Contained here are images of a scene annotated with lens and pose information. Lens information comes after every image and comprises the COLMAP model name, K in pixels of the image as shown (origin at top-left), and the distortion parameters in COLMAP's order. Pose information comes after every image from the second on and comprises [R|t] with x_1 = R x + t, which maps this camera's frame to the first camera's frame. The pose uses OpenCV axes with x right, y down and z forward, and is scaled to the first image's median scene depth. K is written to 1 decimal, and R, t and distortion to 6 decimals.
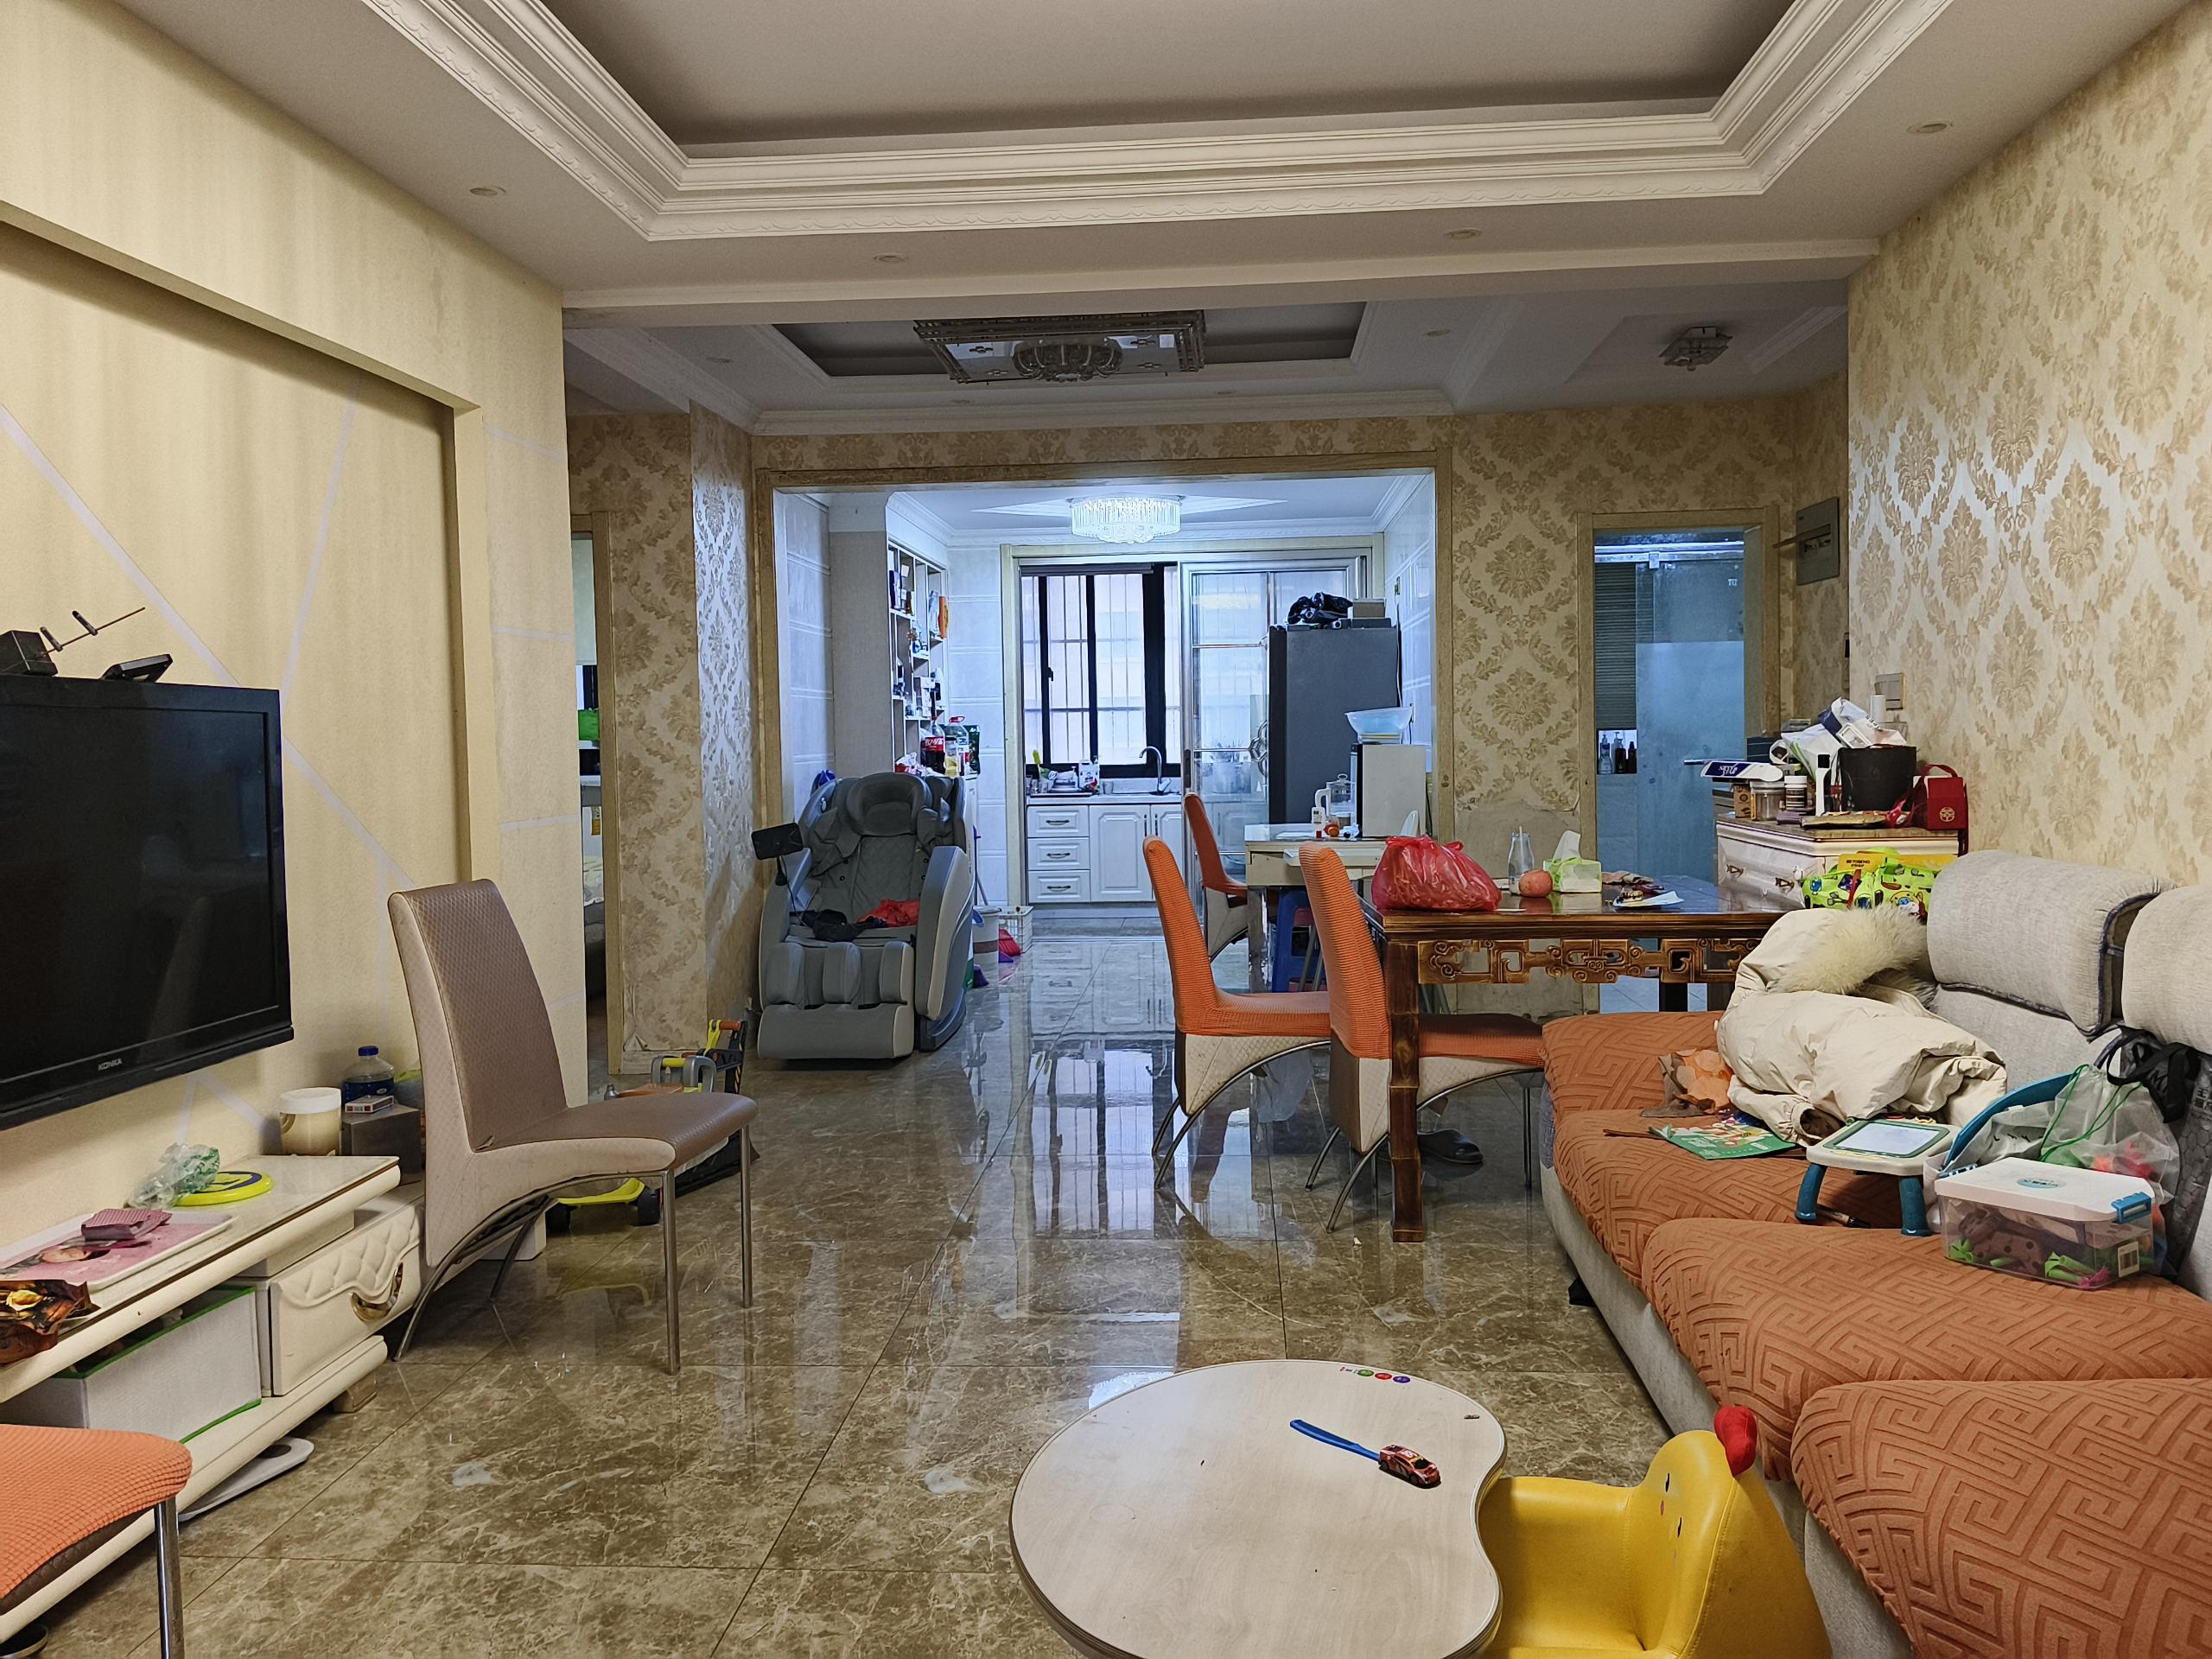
lens RADIAL K [[1659.7, 0, 1106.0], [0, 1659.7, 829.5], [0, 0, 1]] dist [0.005608, -0.061036]
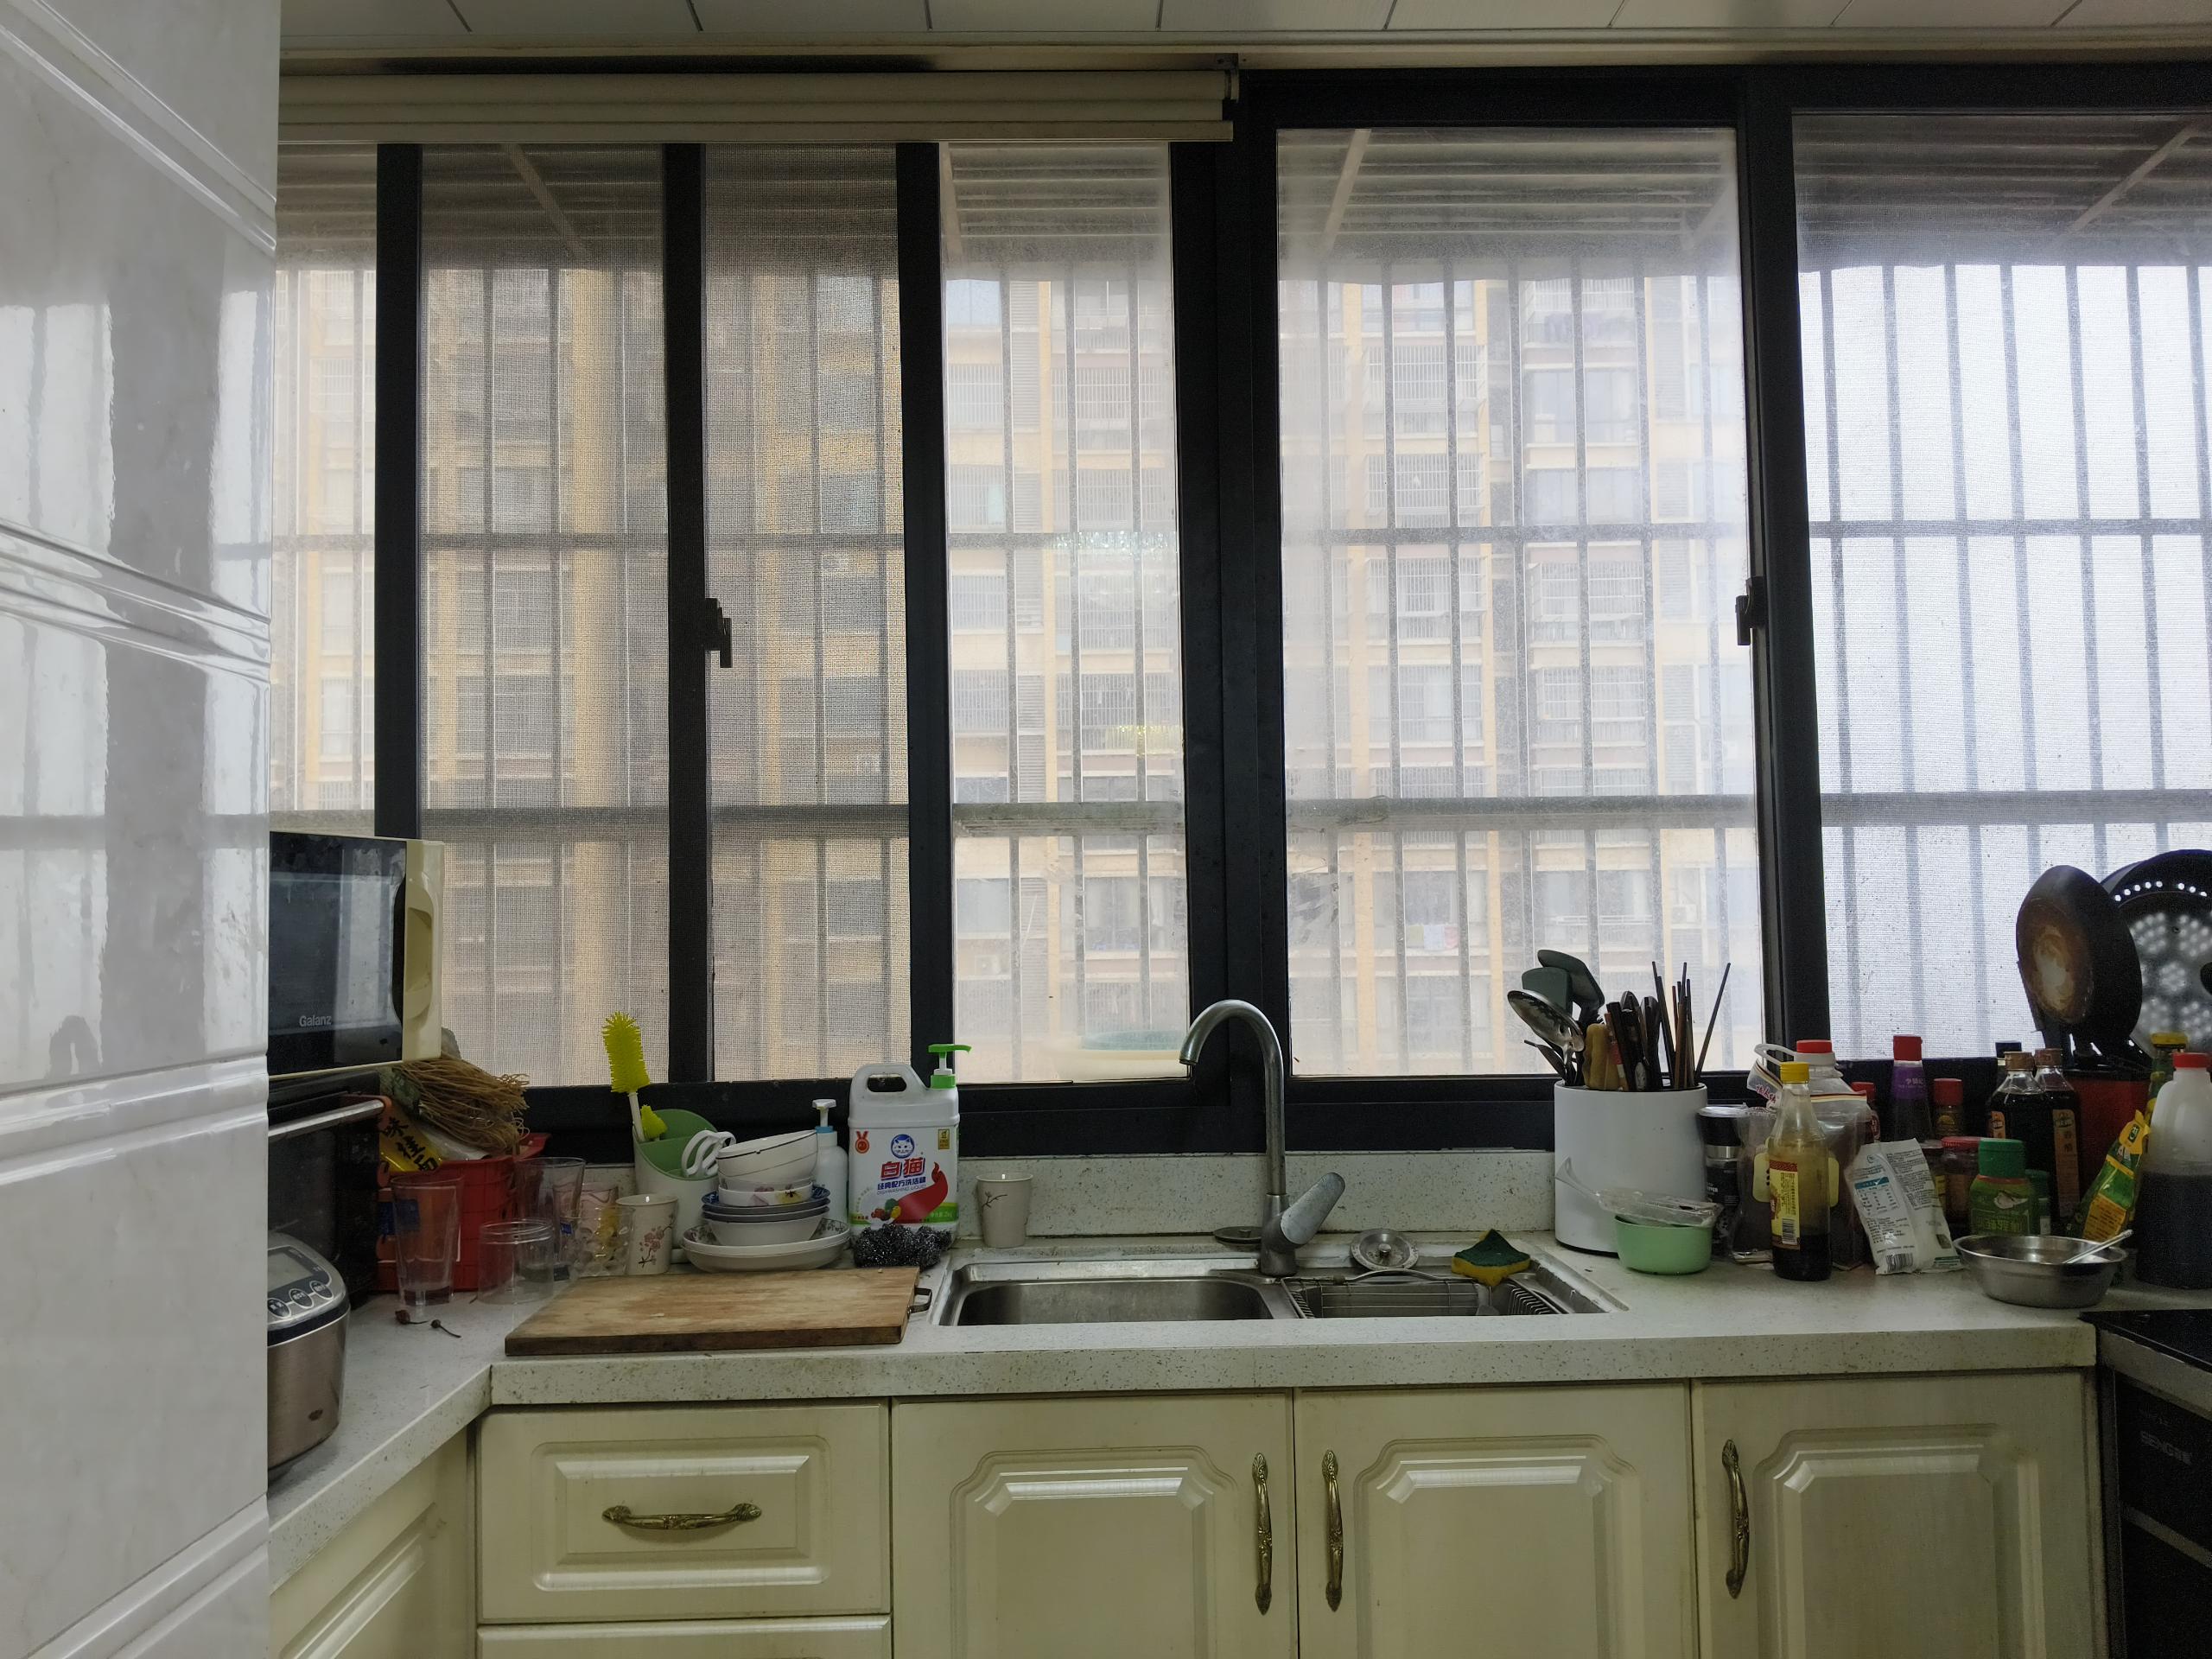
lens RADIAL K [[1659.7, 0, 1106.0], [0, 1659.7, 829.5], [0, 0, 1]] dist [0.005608, -0.061036]
pose [[0.993567, 0.017497, 0.111884, -0.009316], [-0.004992, 0.993798, -0.111089, -0.047578], [-0.113134, 0.109816, 0.987492, 0.805043]]
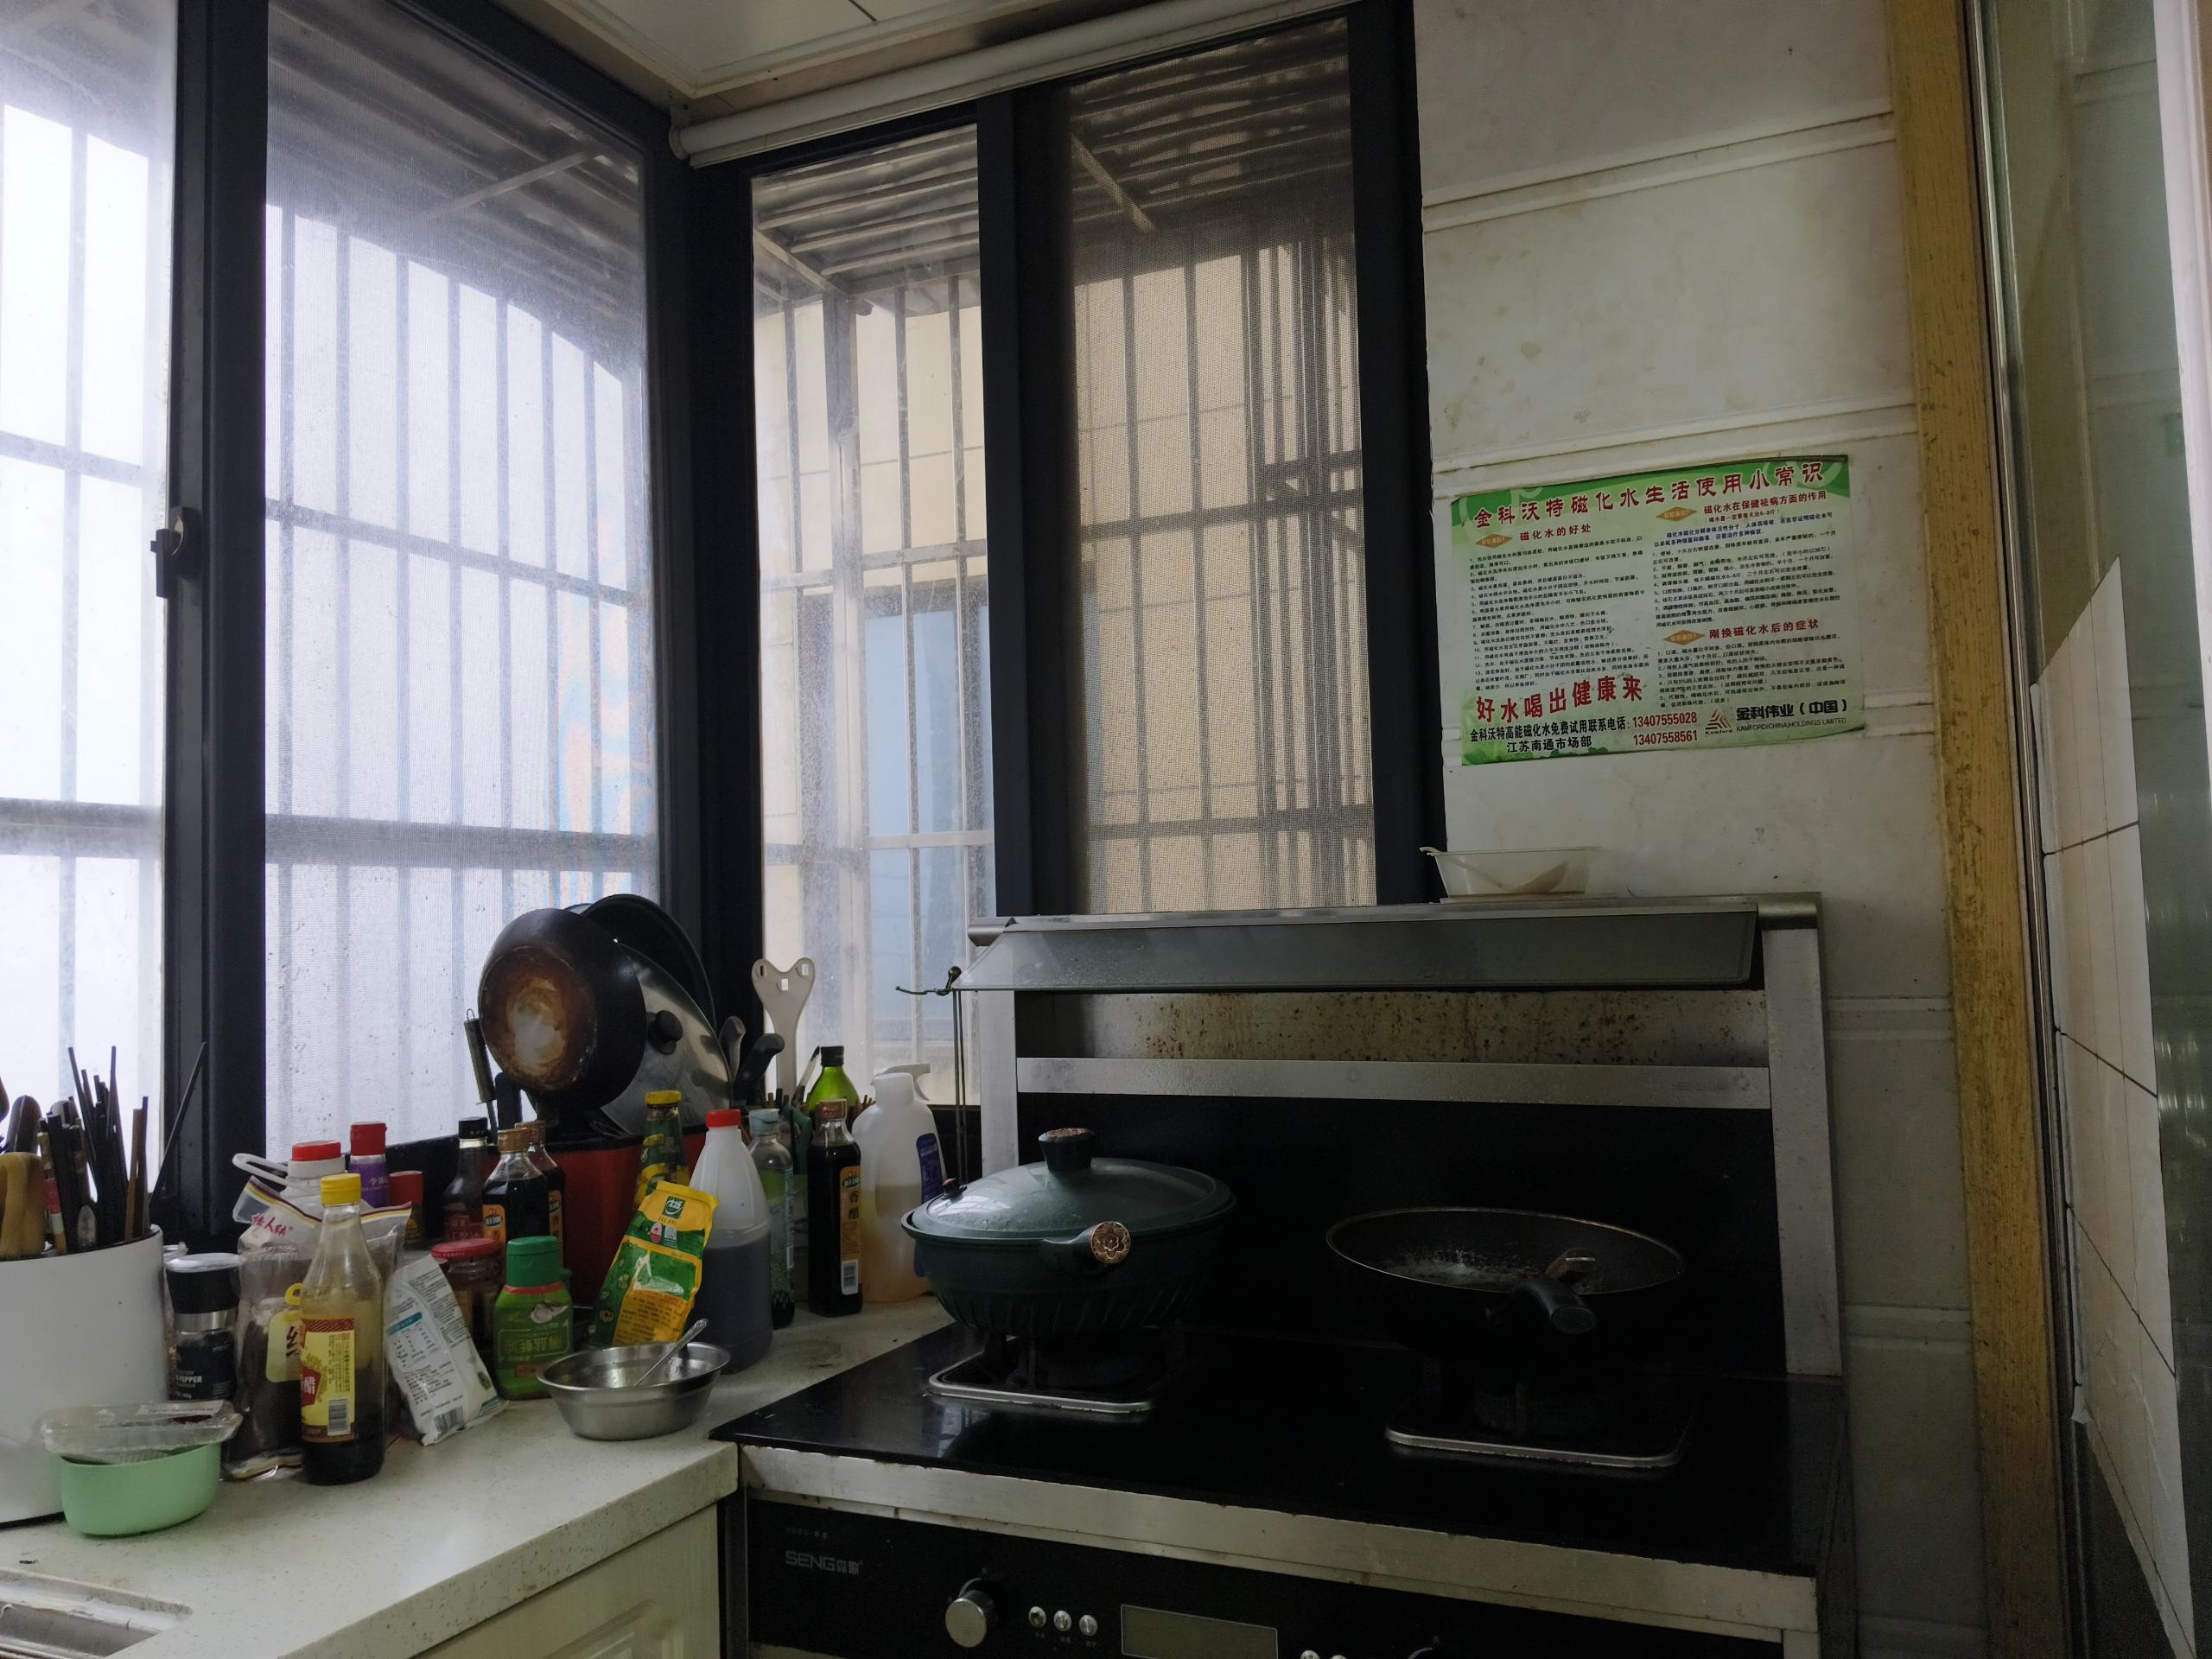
lens RADIAL K [[1659.7, 0, 1106.0], [0, 1659.7, 829.5], [0, 0, 1]] dist [0.005608, -0.061036]
pose [[0.305787, 0.071866, 0.949384, -0.019918], [0.067102, 0.993041, -0.096784, -0.052674], [-0.949732, 0.093301, 0.298837, 0.868548]]
